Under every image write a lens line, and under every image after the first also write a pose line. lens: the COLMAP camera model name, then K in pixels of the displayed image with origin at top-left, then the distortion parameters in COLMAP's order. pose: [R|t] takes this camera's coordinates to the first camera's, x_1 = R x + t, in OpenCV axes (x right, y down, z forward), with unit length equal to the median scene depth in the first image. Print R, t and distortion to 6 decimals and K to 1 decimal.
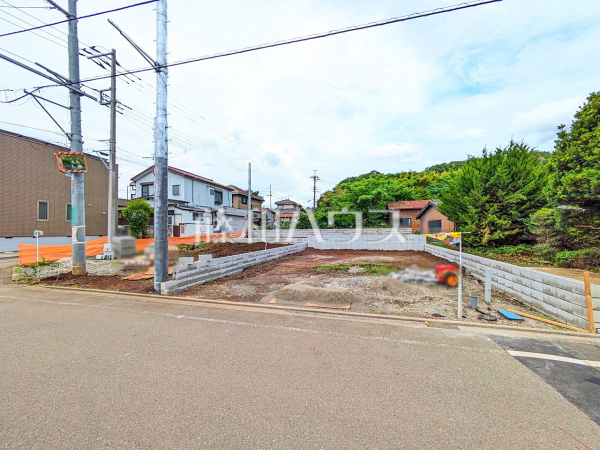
lens RADIAL K [[245.2, 0, 300.0], [0, 245.2, 225.0], [0, 0, 1]] dist [0.001511, 0.000609]
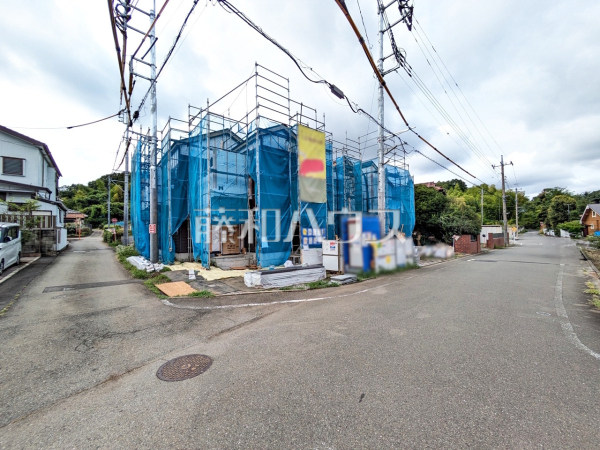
lens RADIAL K [[238.2, 0, 300.0], [0, 238.2, 225.0], [0, 0, 1]] dist [0.002122, 0.000484]
pose [[0.549049, 0.026962, 0.835355, -0.621082], [-0.009311, 0.999615, -0.026144, -0.000931], [-0.835738, 0.006577, 0.549089, 0.162392]]
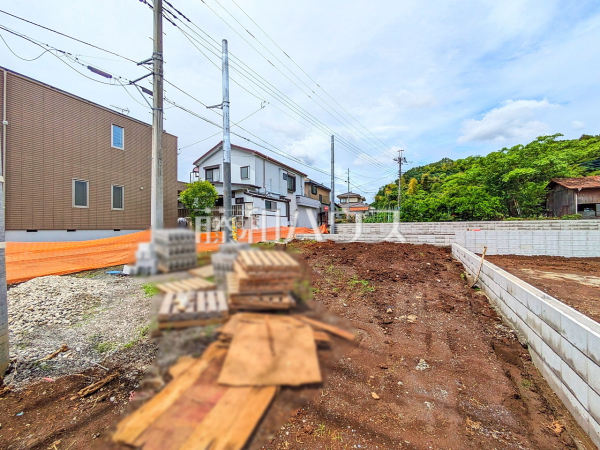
lens RADIAL K [[239.9, 0, 300.2], [0, 239.9, 226.1], [0, 0, 1]] dist [0.000760, 0.001071]
pose [[0.980342, 0.000327, -0.197306, -0.184748], [0.003083, 0.999851, 0.016973, 0.016997], [0.197282, -0.017247, 0.980195, 0.286261]]
